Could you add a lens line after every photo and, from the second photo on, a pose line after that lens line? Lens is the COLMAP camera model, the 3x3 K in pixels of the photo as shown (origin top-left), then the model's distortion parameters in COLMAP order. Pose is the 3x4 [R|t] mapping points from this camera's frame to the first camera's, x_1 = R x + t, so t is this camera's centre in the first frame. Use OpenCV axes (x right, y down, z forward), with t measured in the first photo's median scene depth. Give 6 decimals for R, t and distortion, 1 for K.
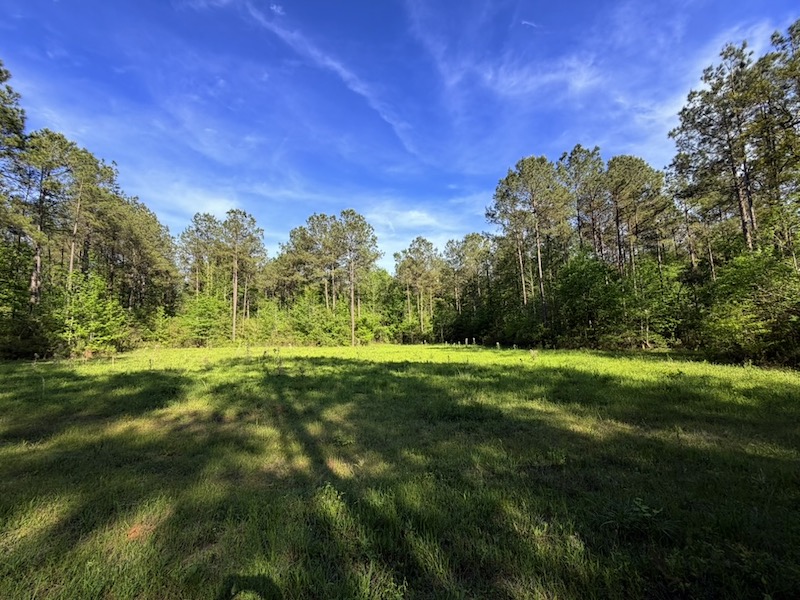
lens RADIAL K [[321.6, 0, 401.4], [0, 321.6, 301.4], [0, 0, 1]] dist [-0.000915, -0.000655]
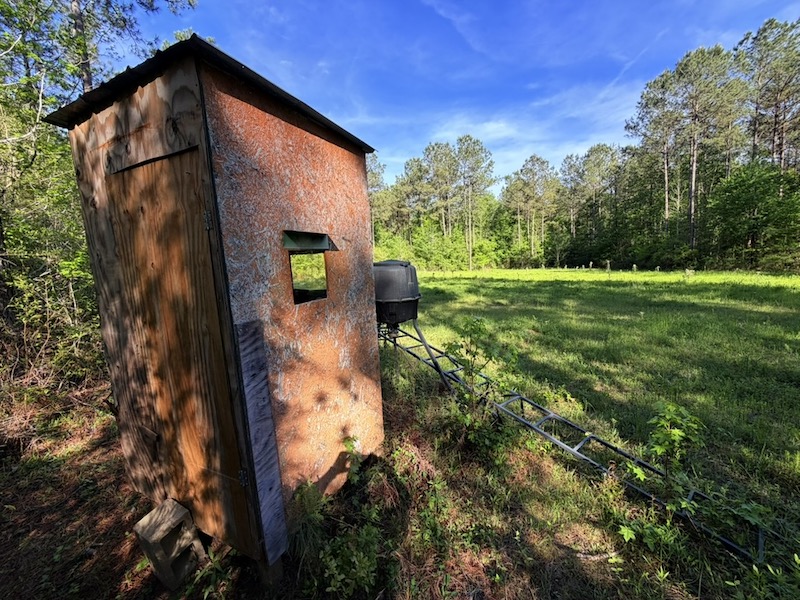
lens RADIAL K [[321.6, 0, 399.5], [0, 321.6, 297.1], [0, 0, 1]] dist [-0.000915, -0.000655]
pose [[0.961771, 0.015516, -0.273415, -0.067227], [0.042708, 0.977680, 0.205711, -0.006530], [0.270504, -0.209524, 0.939642, -0.088318]]
